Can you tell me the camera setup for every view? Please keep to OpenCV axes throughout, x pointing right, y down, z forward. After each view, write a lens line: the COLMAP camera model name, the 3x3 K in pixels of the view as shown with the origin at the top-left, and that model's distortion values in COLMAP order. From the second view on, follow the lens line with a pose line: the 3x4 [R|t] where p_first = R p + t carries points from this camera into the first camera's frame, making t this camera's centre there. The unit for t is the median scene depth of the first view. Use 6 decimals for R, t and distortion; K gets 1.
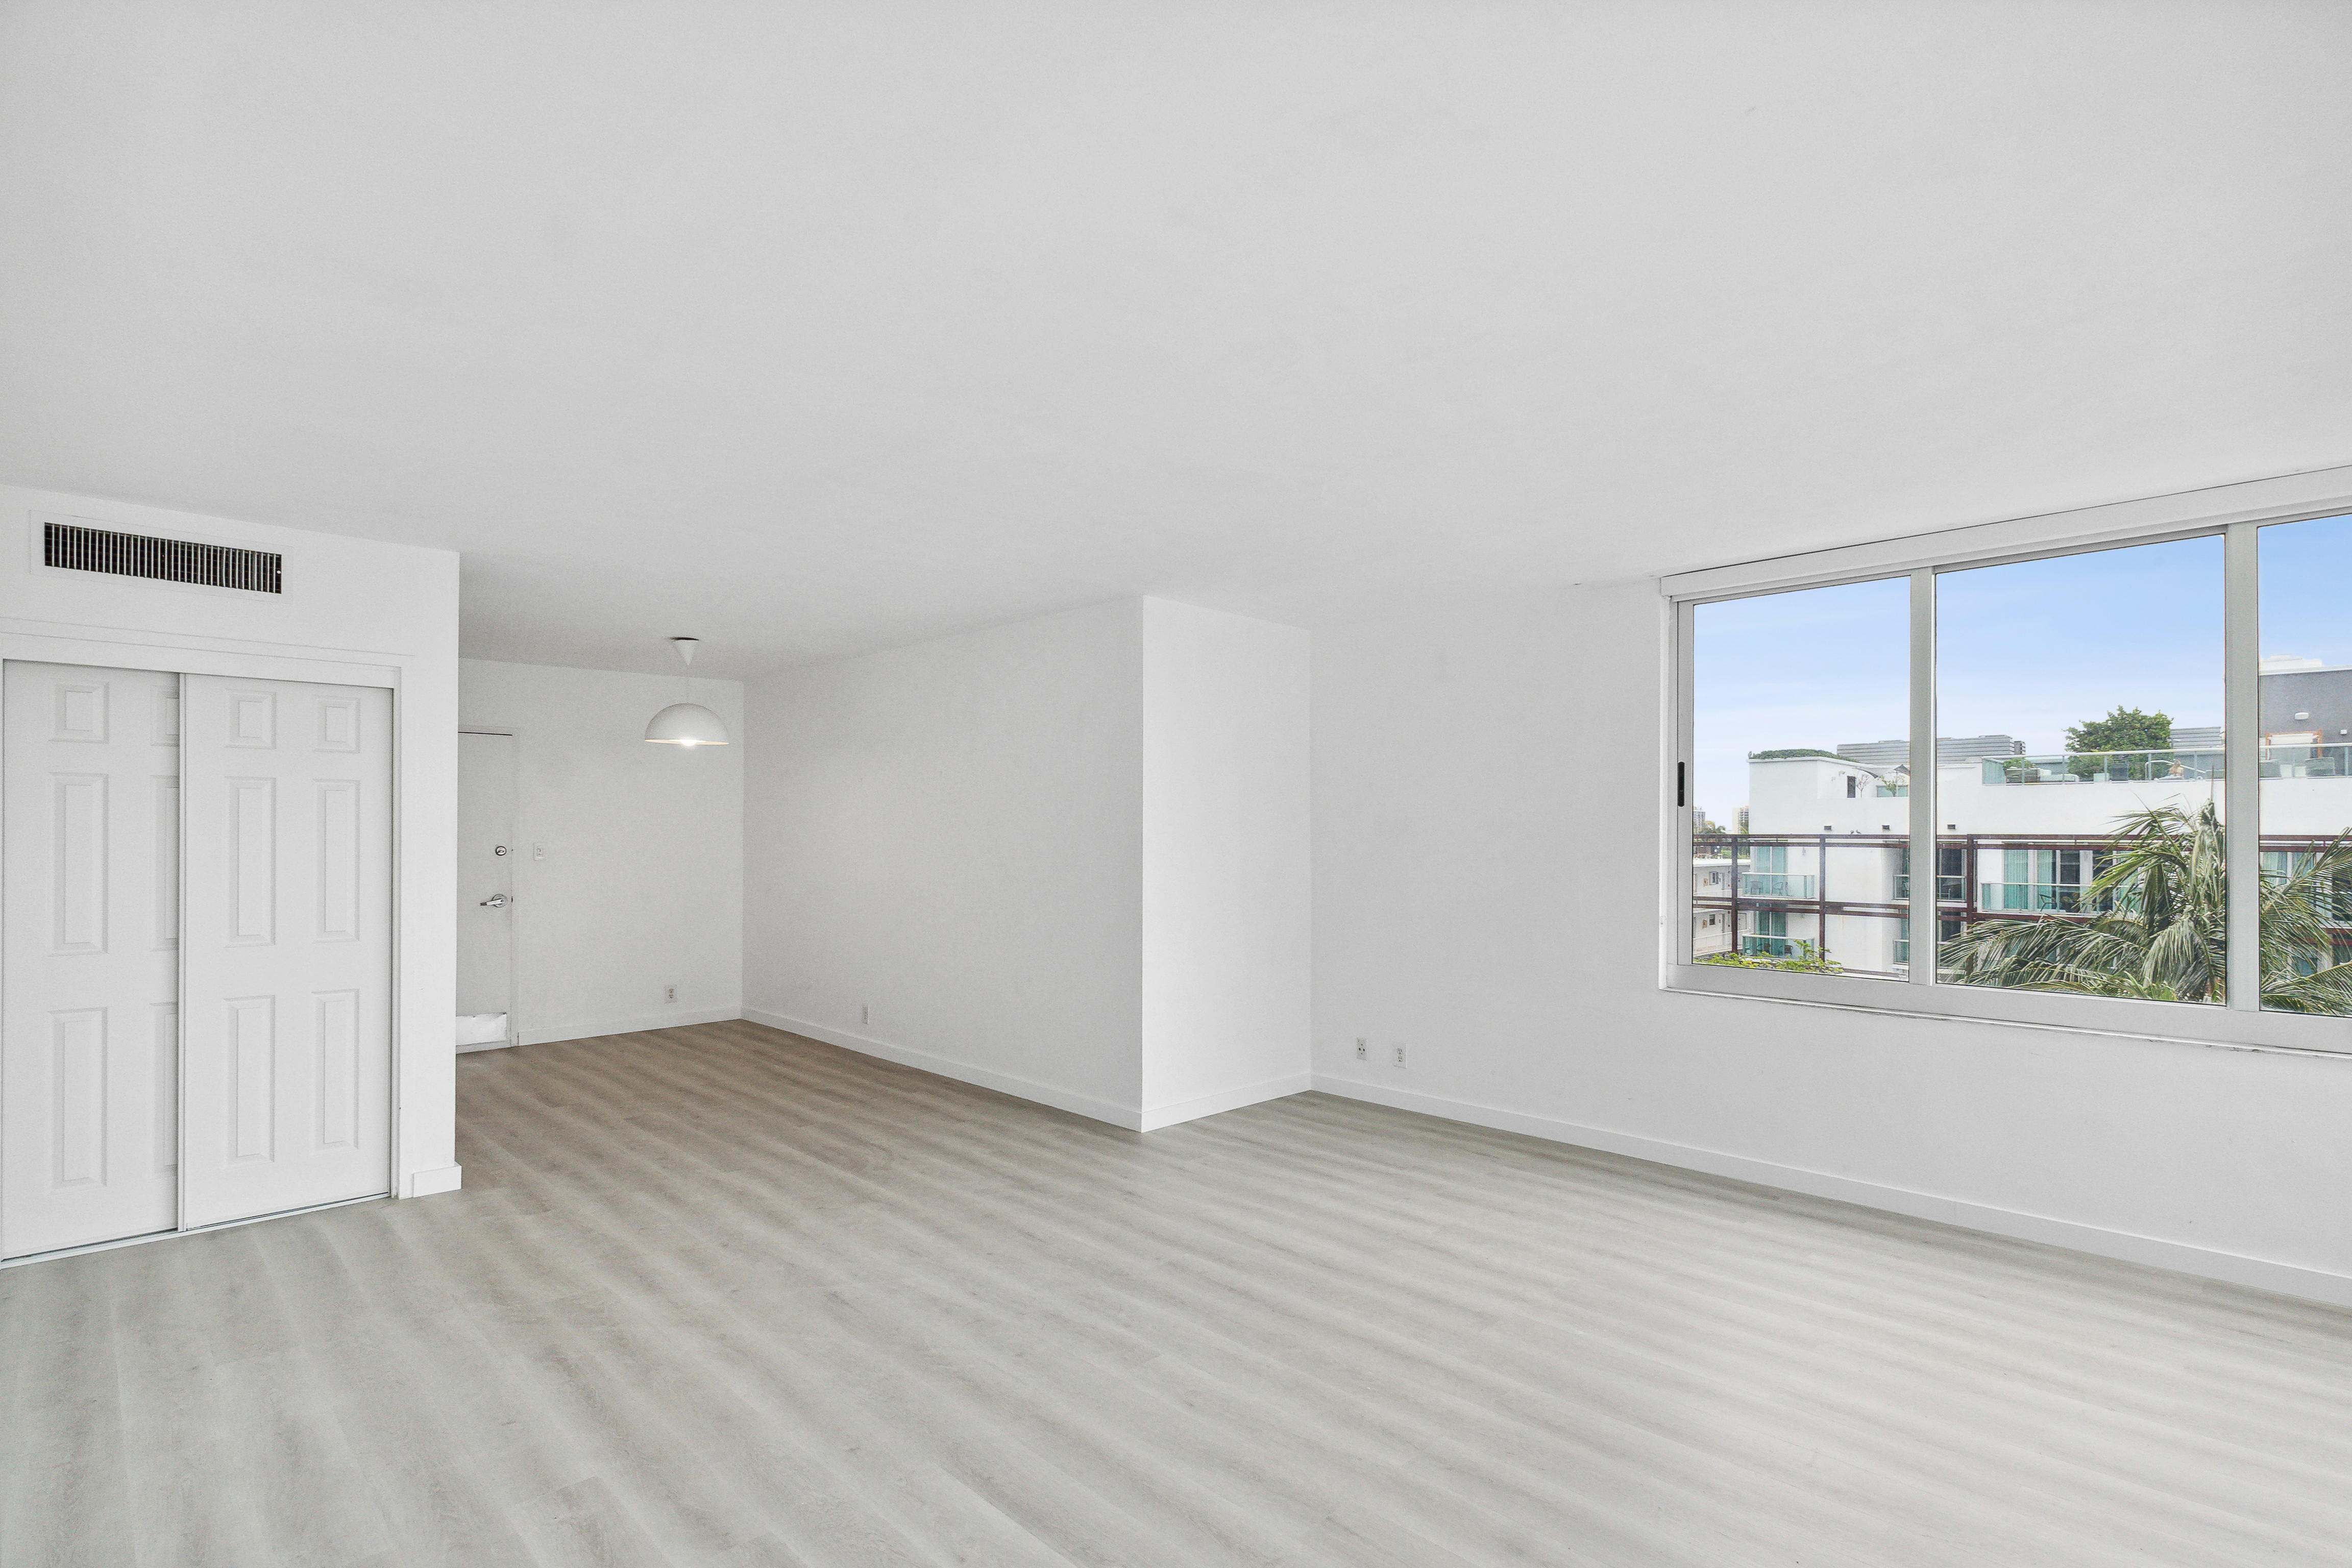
lens RADIAL K [[1136.8, 0, 1189.9], [0, 1136.8, 831.5], [0, 0, 1]] dist [0.001425, 0.000330]
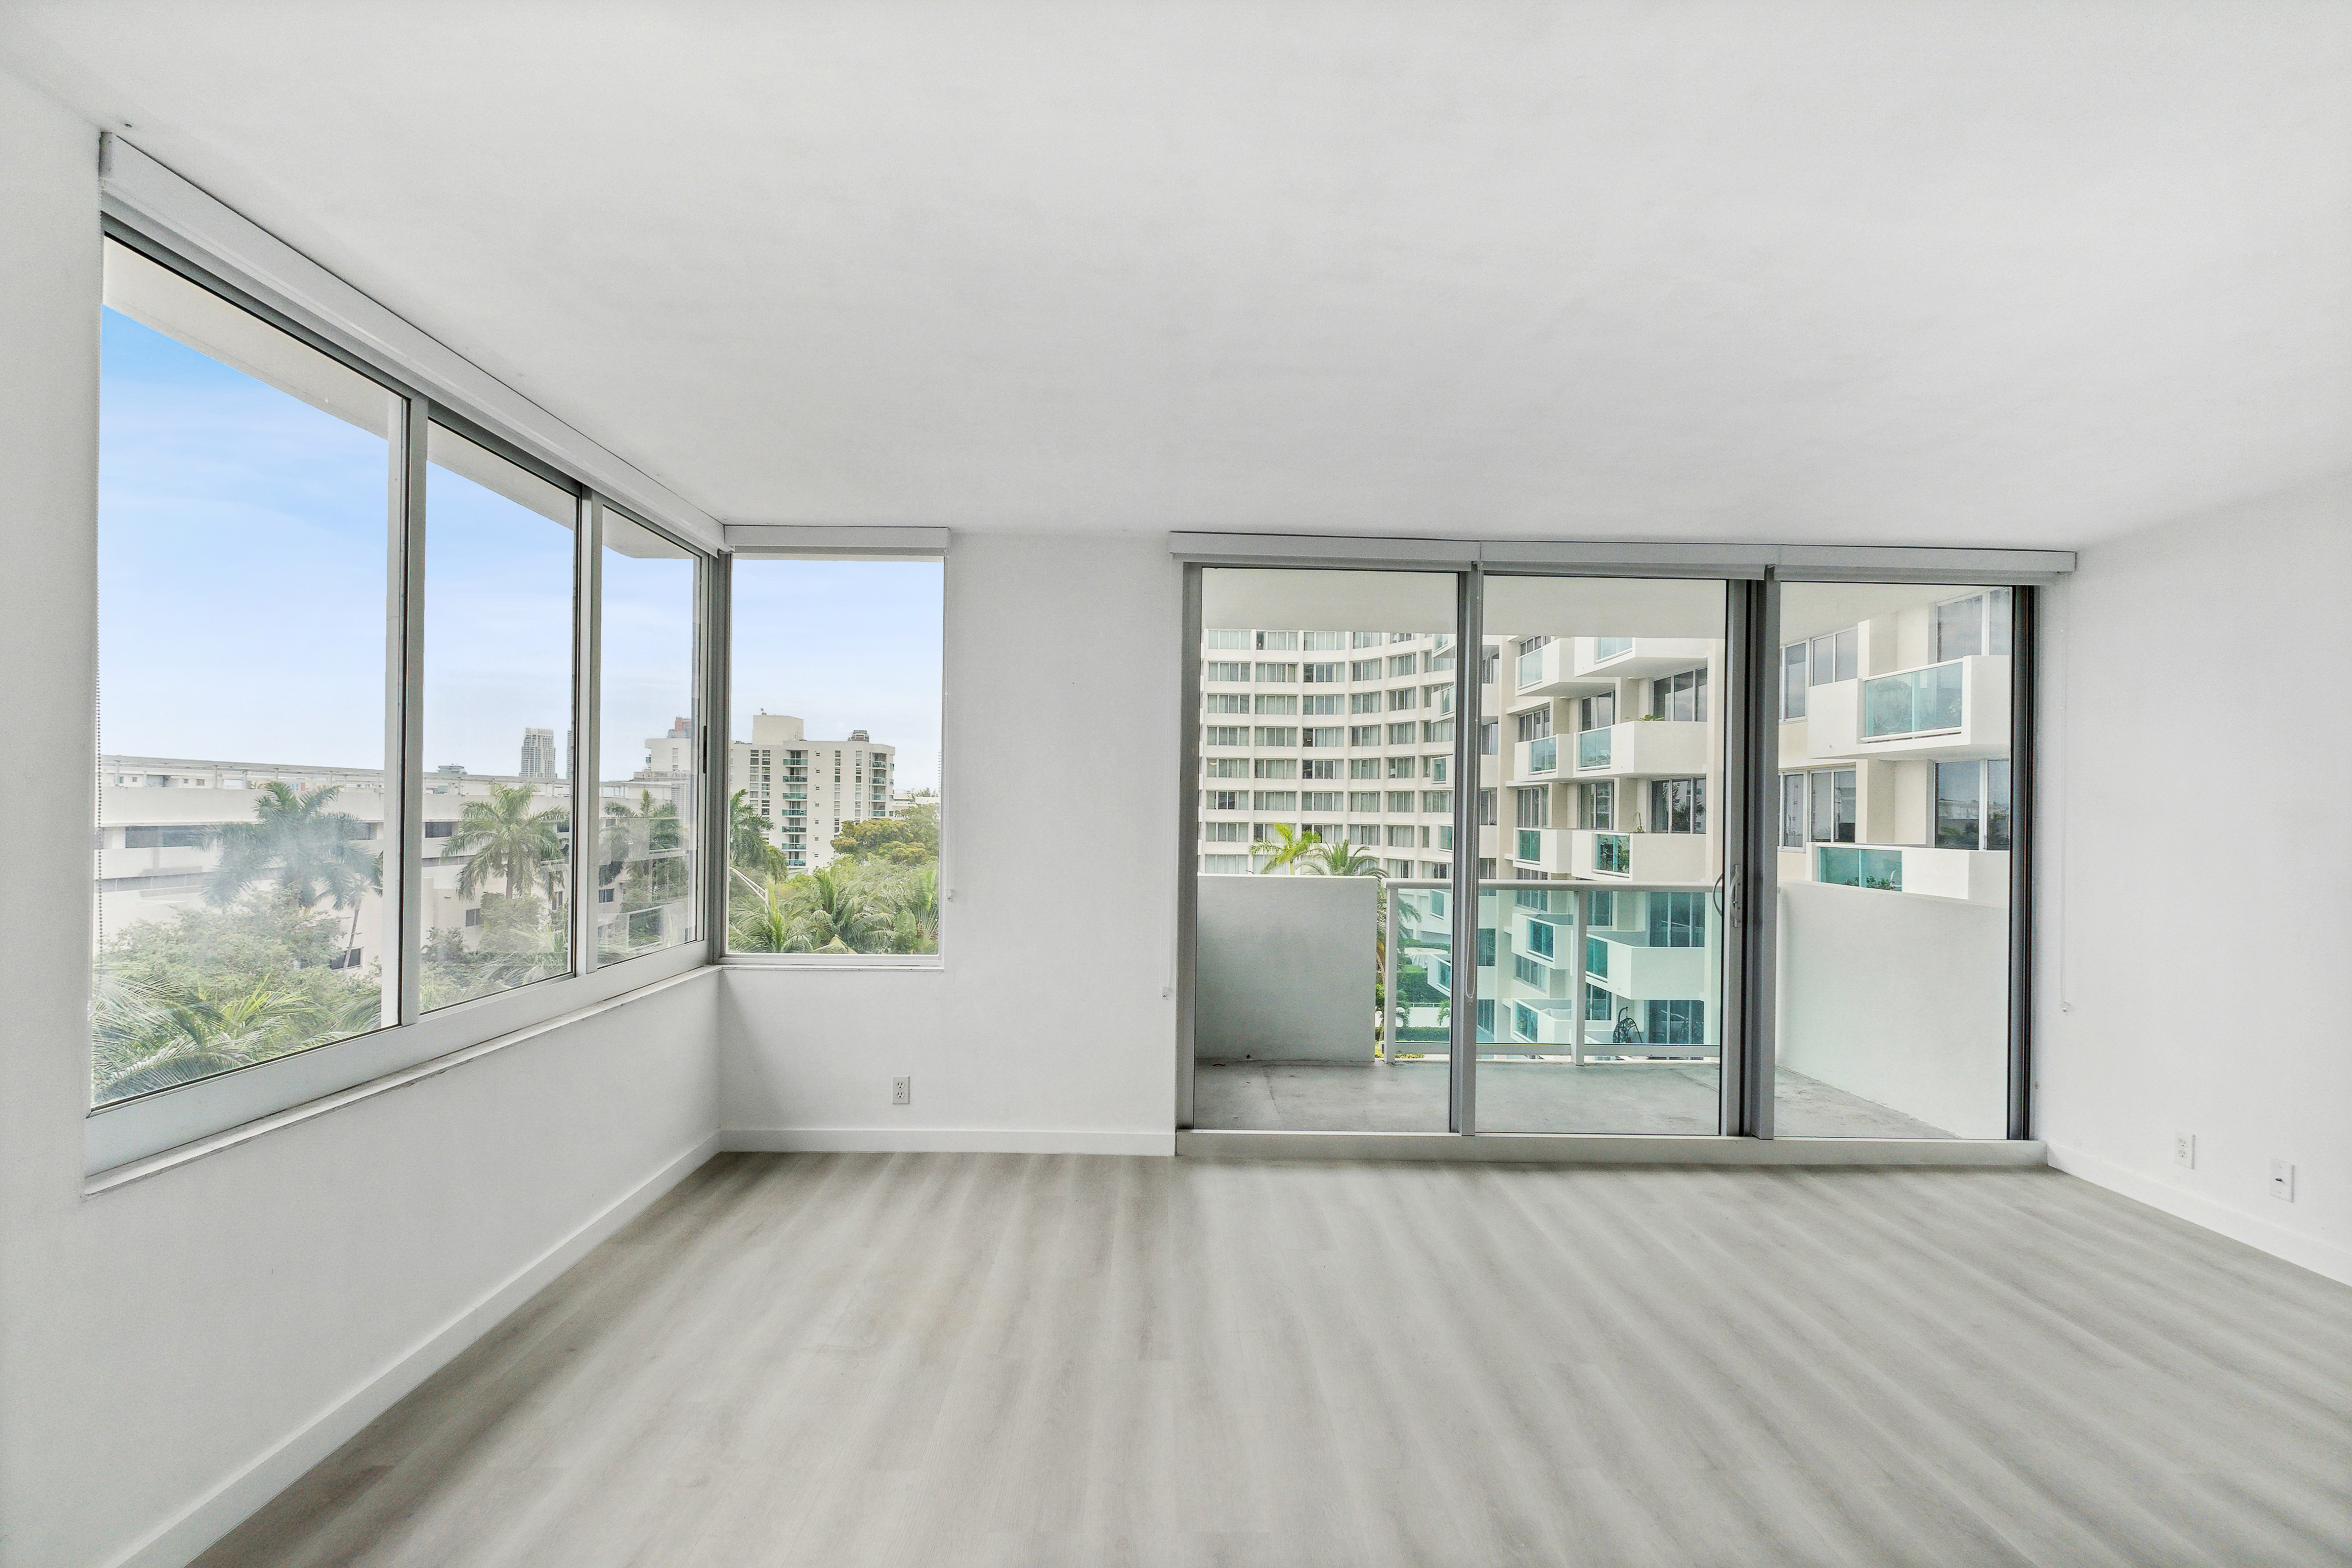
lens RADIAL K [[1134.2, 0, 1183.3], [0, 1134.2, 807.4], [0, 0, 1]] dist [-0.000329, 0.000158]
pose [[-0.718600, -0.012230, 0.695316, -0.142701], [-0.018673, 0.999824, -0.001712, 0.001007], [-0.695173, -0.014213, -0.718702, 1.210828]]
